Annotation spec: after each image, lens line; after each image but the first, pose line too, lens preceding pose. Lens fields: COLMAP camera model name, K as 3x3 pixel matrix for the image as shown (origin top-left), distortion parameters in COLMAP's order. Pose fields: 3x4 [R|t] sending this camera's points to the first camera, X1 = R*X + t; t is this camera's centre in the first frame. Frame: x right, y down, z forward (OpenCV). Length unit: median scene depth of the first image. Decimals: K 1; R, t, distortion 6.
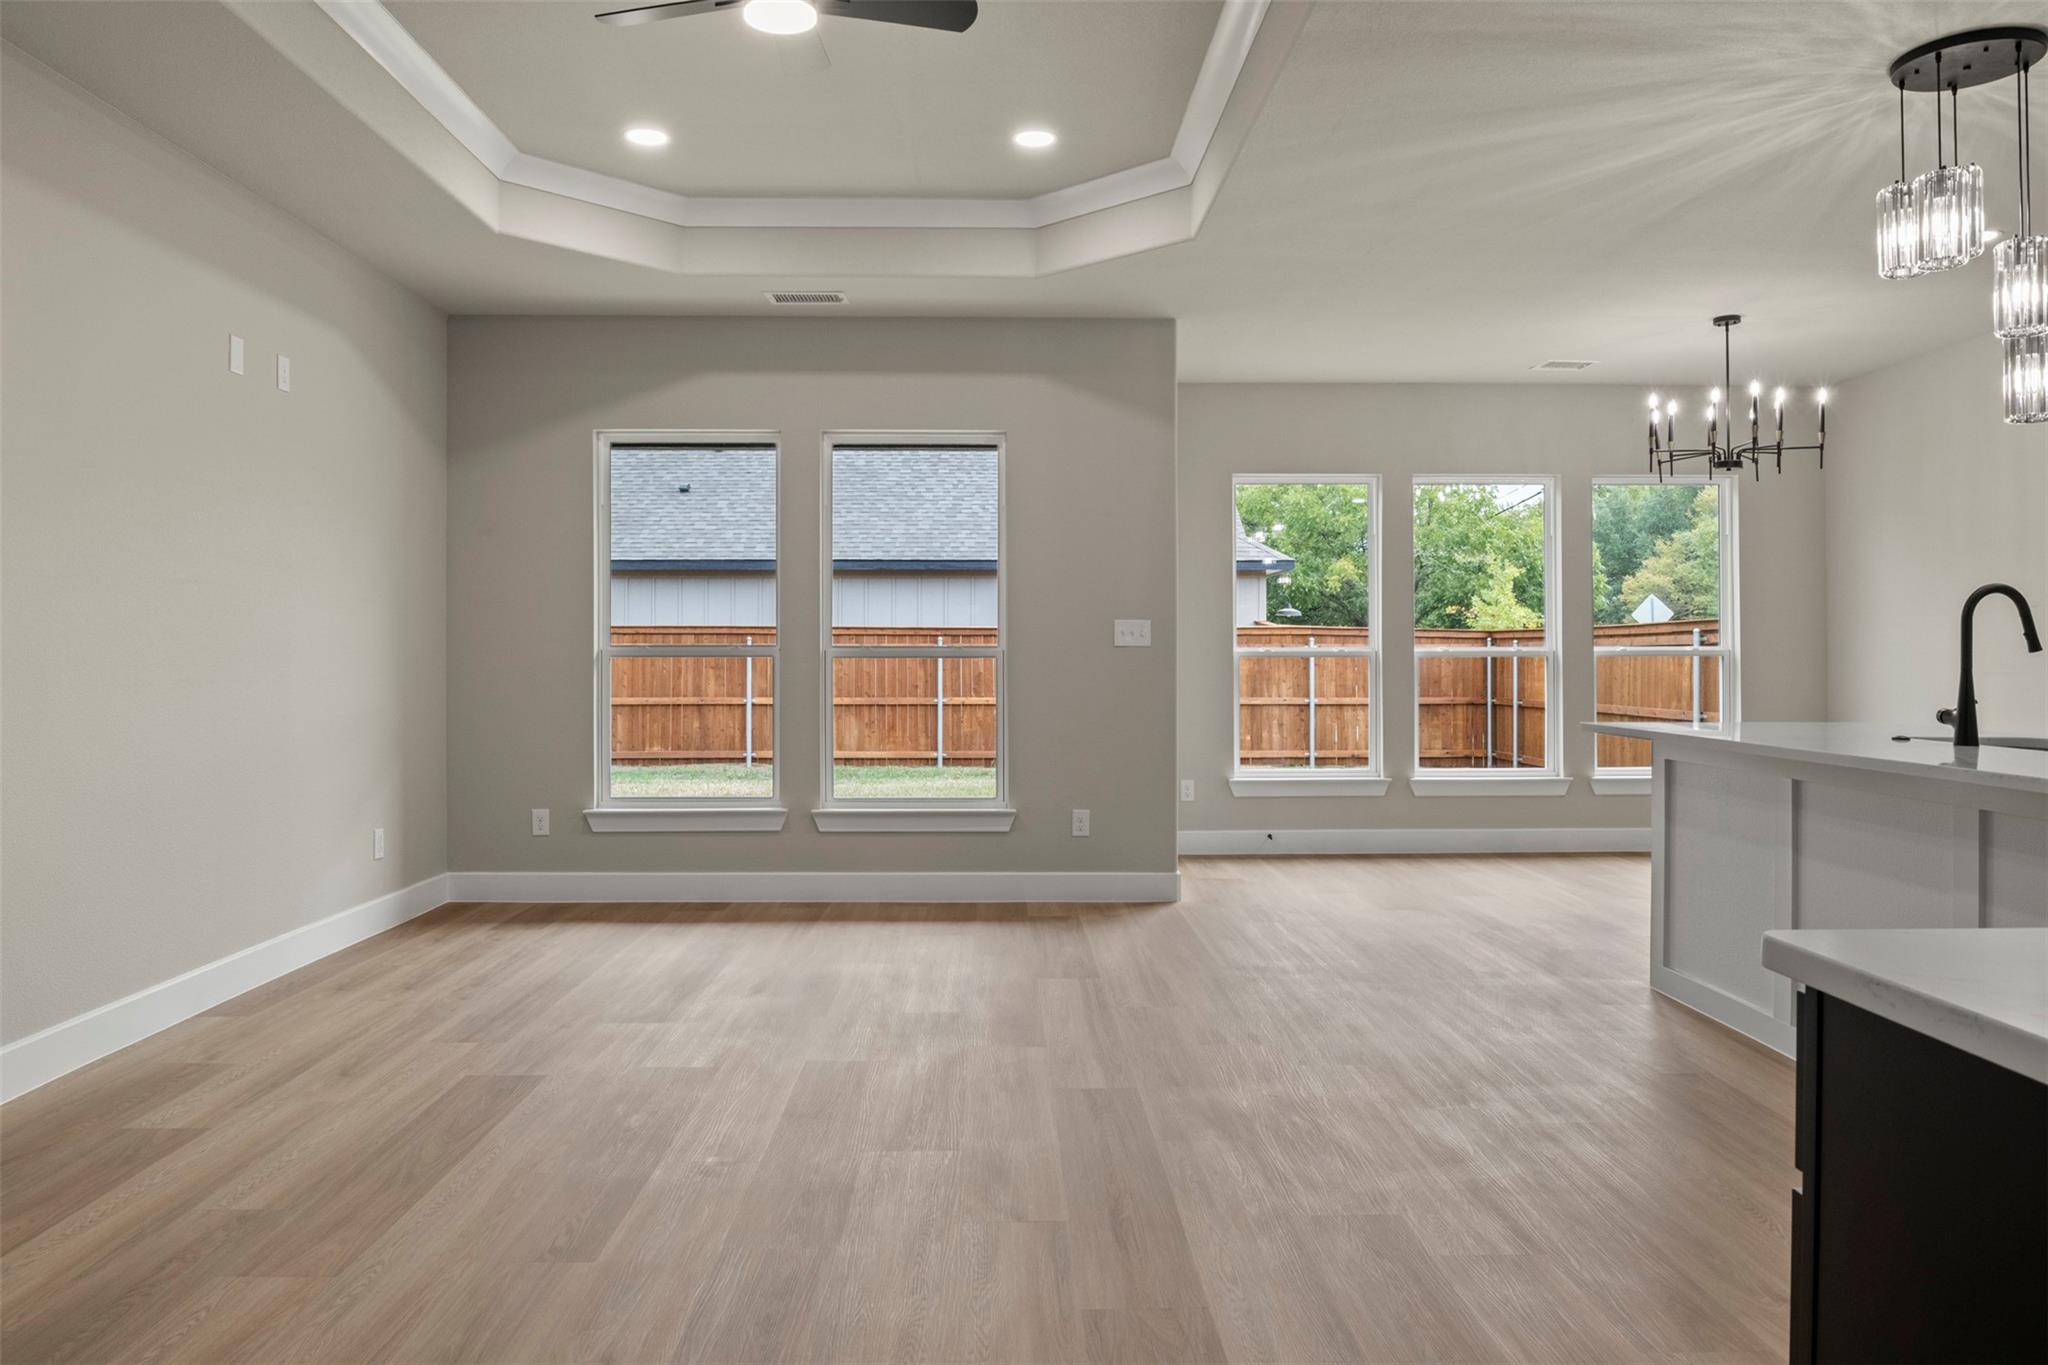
lens RADIAL K [[1382.3, 0, 1021.8], [0, 1382.3, 649.6], [0, 0, 1]] dist [-0.026845, -0.001172]
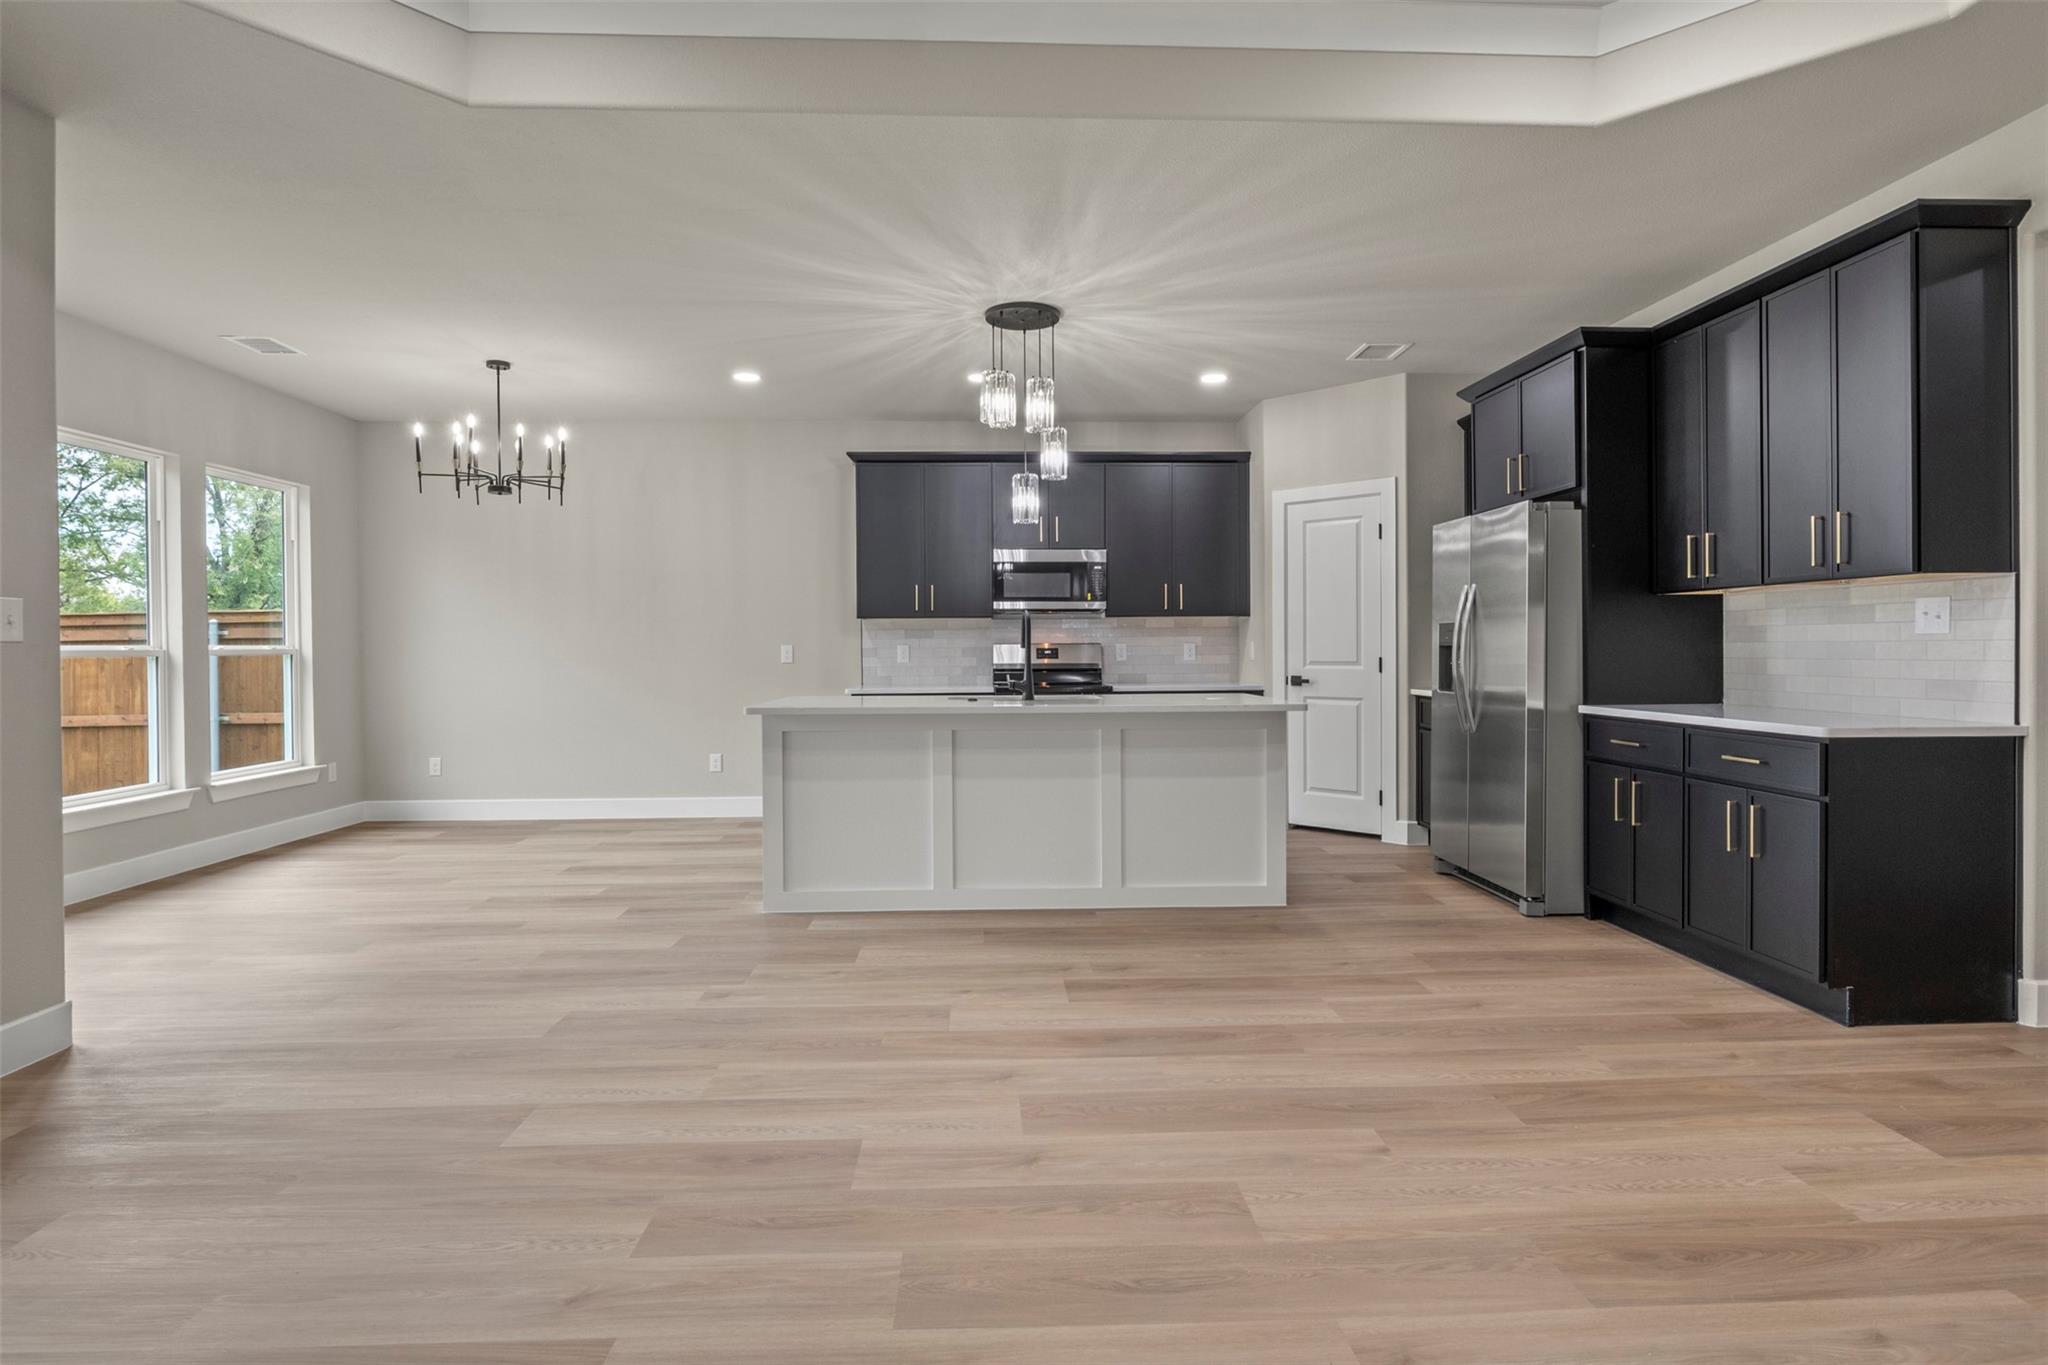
lens RADIAL K [[1021.6, 0, 1024.5], [0, 1021.6, 652.0], [0, 0, 1]] dist [-0.009296, -0.000642]
pose [[-0.023920, -0.002372, 0.999711, -0.358334], [0.001795, 0.999995, 0.002416, 0.002145], [-0.999712, 0.001852, -0.023916, 0.571289]]
